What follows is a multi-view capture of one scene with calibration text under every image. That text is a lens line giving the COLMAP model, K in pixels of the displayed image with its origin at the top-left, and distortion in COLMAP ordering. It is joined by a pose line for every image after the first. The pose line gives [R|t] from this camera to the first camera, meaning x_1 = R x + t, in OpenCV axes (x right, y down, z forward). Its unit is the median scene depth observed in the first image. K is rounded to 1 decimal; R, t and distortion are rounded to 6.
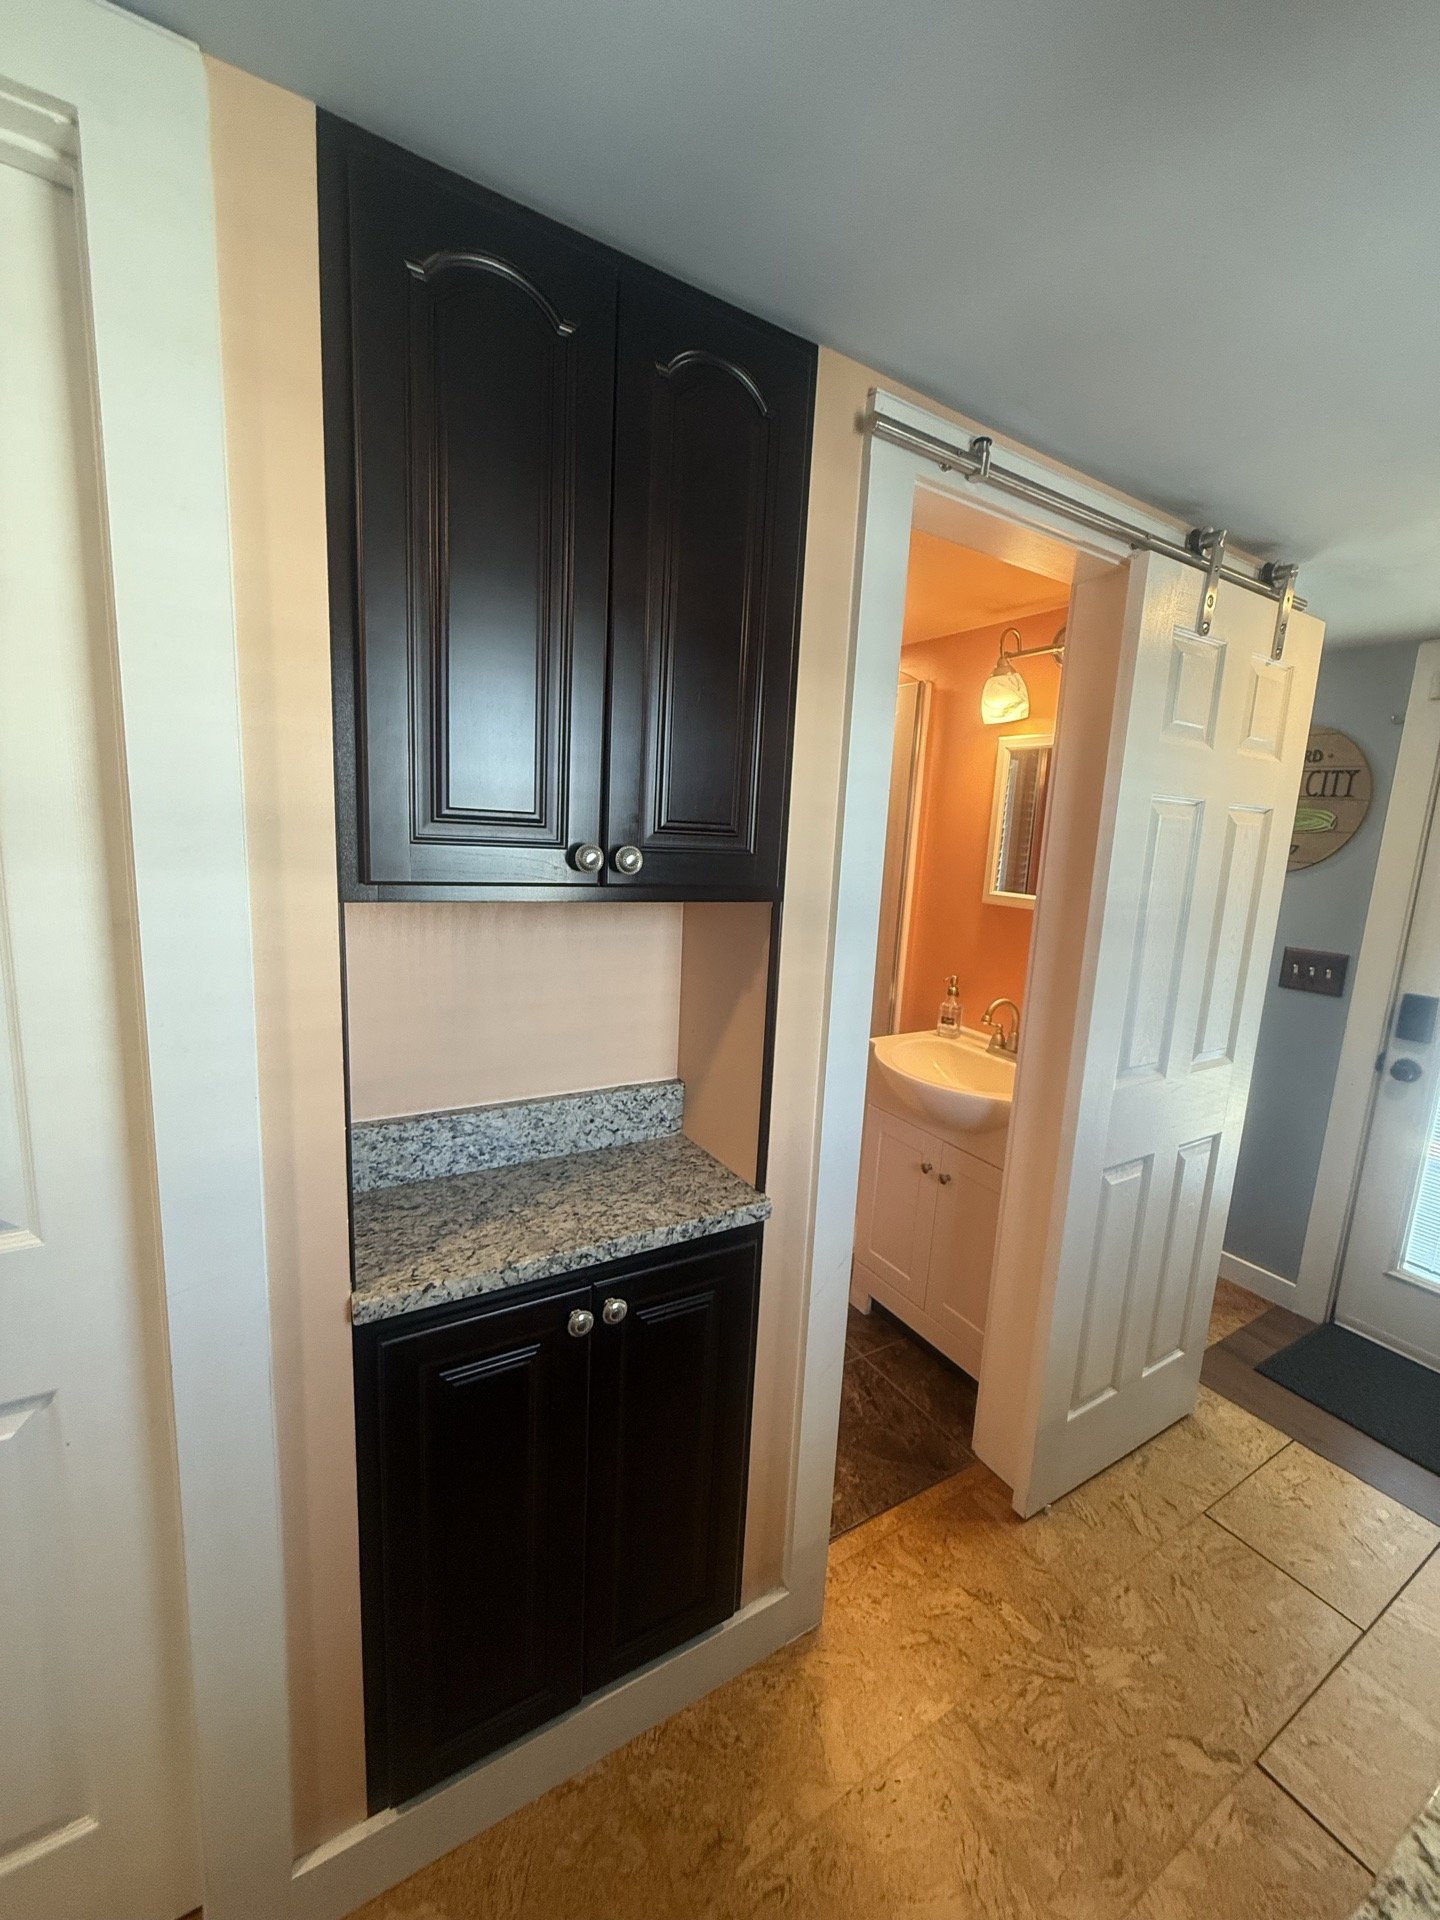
lens RADIAL K [[768.3, 0, 720.6], [0, 768.3, 955.7], [0, 0, 1]] dist [0.001457, 0.000028]
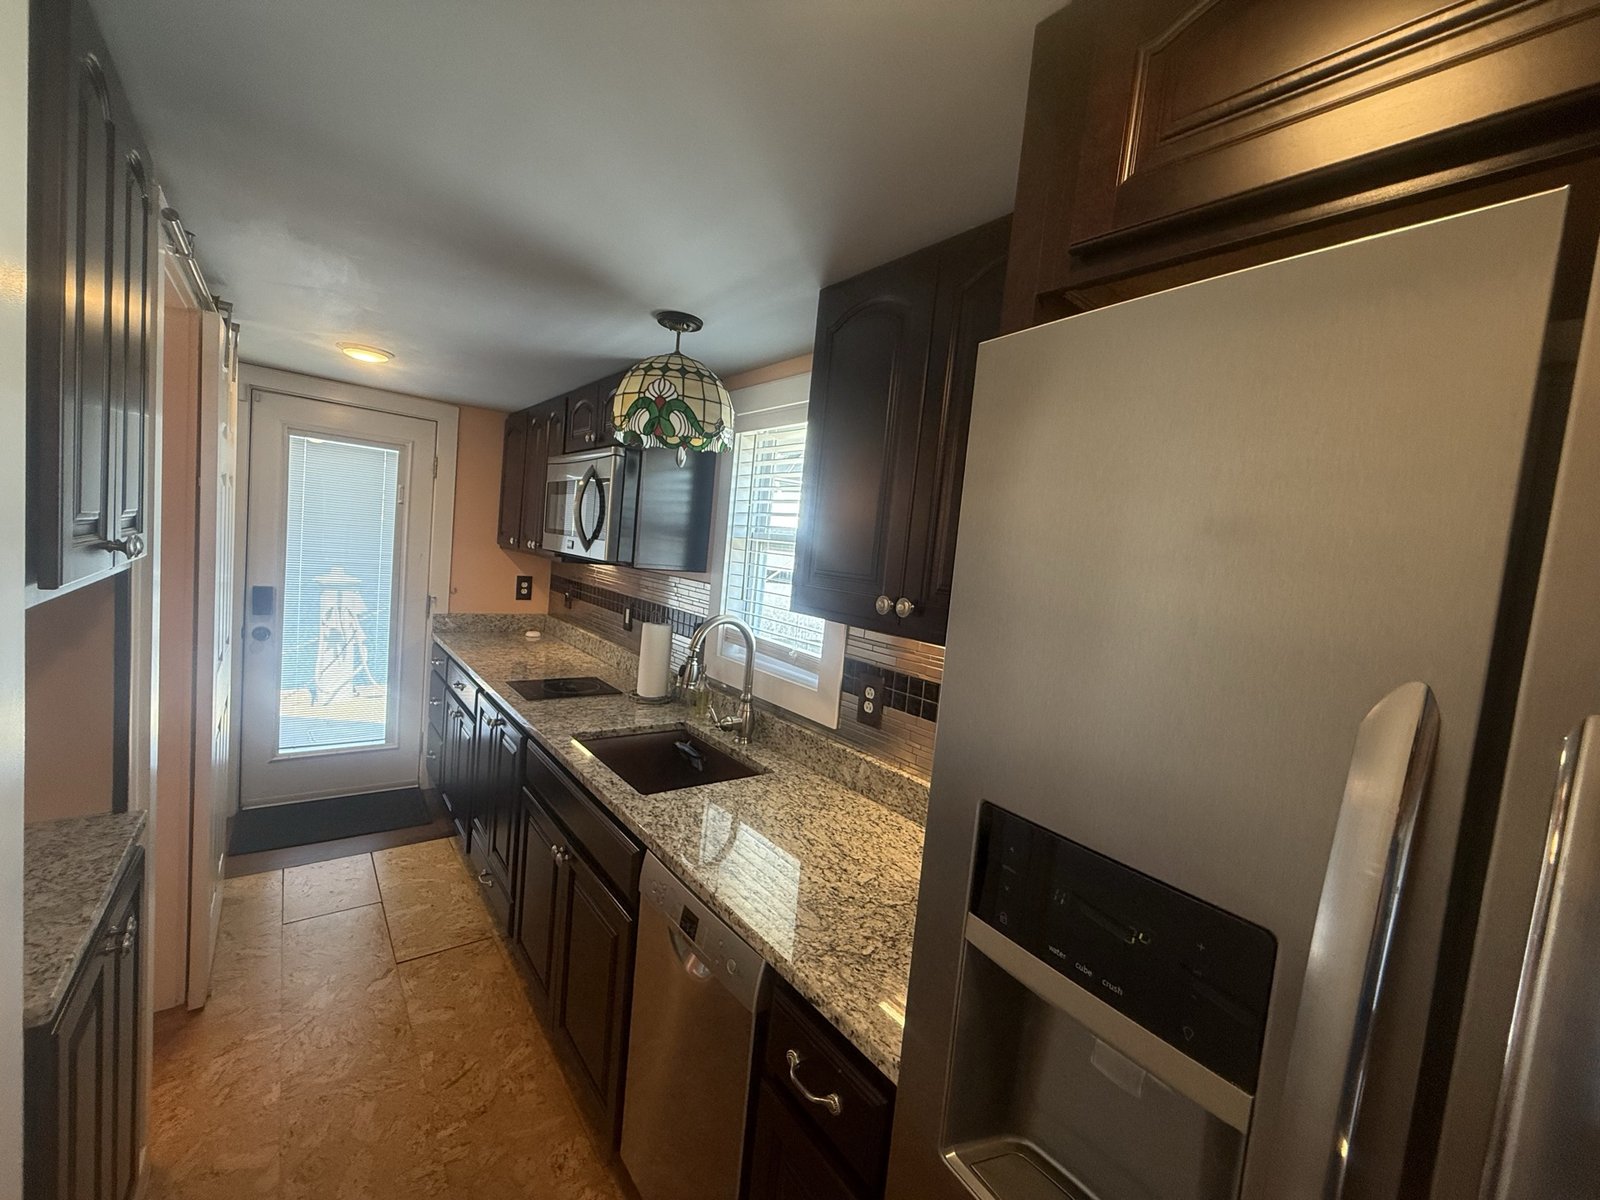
lens RADIAL K [[640.2, 0, 800.0], [0, 640.2, 599.9], [0, 0, 1]] dist [0.001457, 0.000028]
pose [[-0.118488, -0.141259, 0.982856, -0.899566], [0.057135, 0.987219, 0.148774, -0.091357], [-0.991310, 0.073784, -0.108903, 0.048619]]
